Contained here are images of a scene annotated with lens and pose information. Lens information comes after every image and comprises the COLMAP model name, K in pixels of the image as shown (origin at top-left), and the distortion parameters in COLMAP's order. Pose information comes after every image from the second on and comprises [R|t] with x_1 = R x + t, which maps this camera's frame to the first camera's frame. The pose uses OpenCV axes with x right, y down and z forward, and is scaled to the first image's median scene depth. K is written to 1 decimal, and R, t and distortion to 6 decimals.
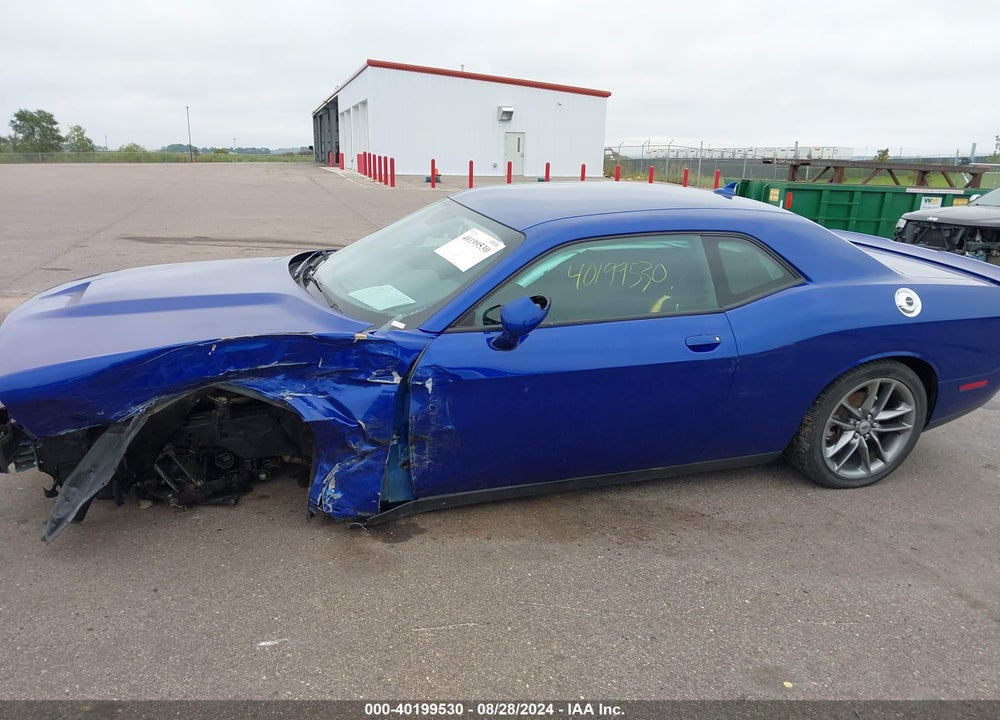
lens RADIAL K [[784.1, 0, 523.8], [0, 784.1, 324.0], [0, 0, 1]] dist [0.008090, -0.007191]
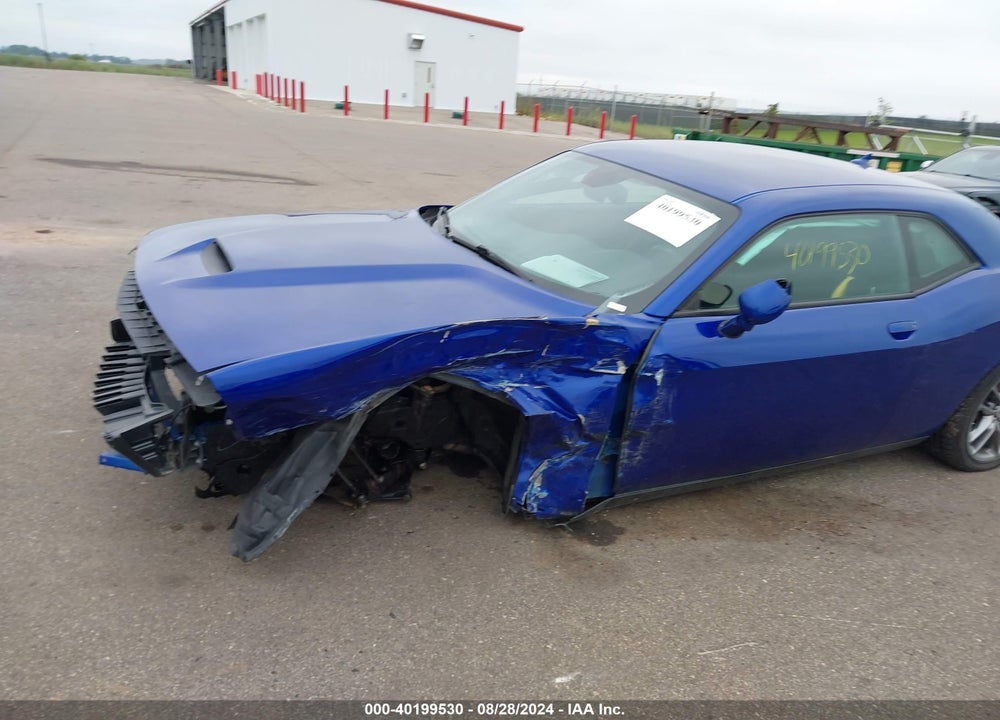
lens RADIAL K [[777.8, 0, 494.9], [0, 777.8, 330.7], [0, 0, 1]] dist [0.007860, -0.003042]
pose [[0.989840, 0.022186, 0.140443, -0.414088], [-0.035105, 0.995306, 0.090187, -0.046318], [-0.137783, -0.094201, 0.985973, 0.142568]]
